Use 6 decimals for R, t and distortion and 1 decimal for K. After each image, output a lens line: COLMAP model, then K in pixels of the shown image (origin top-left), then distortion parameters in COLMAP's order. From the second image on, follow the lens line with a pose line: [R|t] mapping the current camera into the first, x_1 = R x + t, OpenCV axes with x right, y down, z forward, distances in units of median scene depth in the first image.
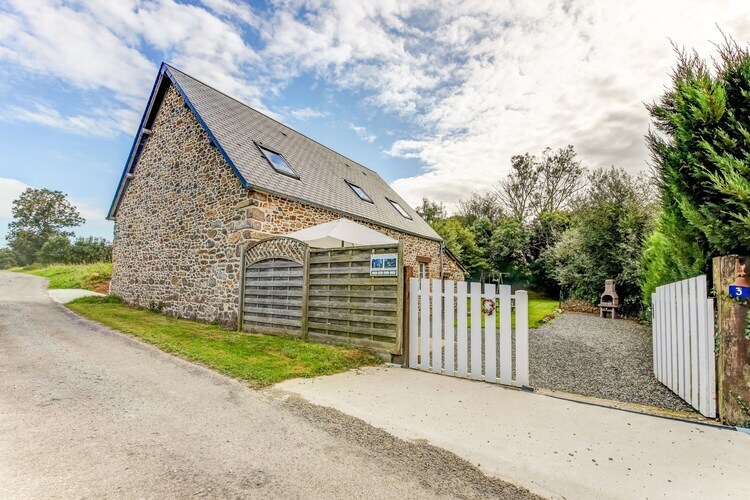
lens RADIAL K [[343.3, 0, 372.7], [0, 343.3, 275.9], [0, 0, 1]] dist [-0.000632, -0.000344]
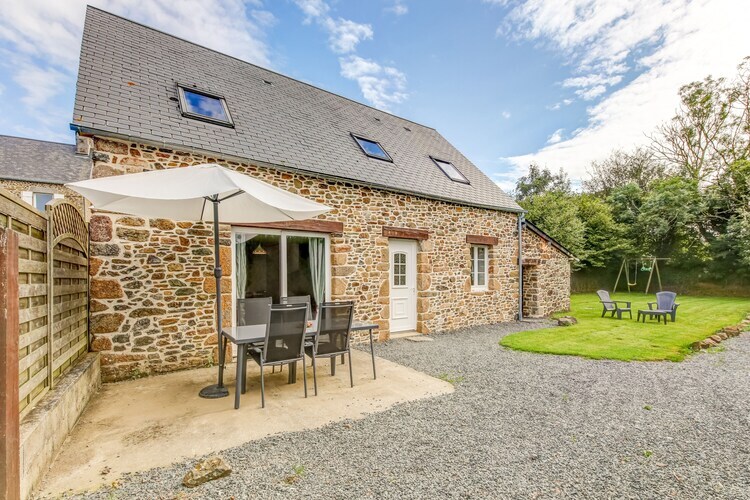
lens RADIAL K [[333.7, 0, 380.3], [0, 333.7, 284.6], [0, 0, 1]] dist [0.017014, -0.006737]
pose [[0.931375, -0.006417, -0.364005, 0.179139], [0.022890, 0.998899, 0.040960, 0.007010], [0.363341, -0.046481, 0.930496, 0.276196]]
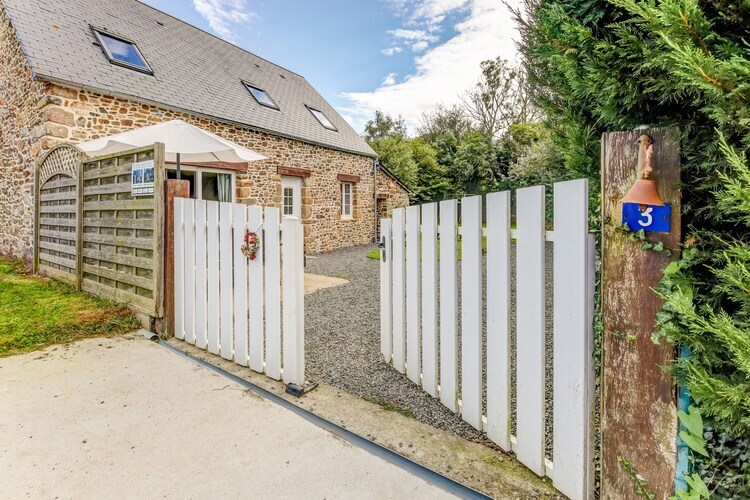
lens RADIAL K [[355.8, 0, 342.8], [0, 355.8, 219.5], [0, 0, 1]] dist [0.003230, -0.000008]
pose [[0.999602, -0.010628, -0.026137, 0.138953], [0.012063, 0.998392, 0.055392, 0.003994], [0.025506, -0.055685, 0.998123, 0.110083]]
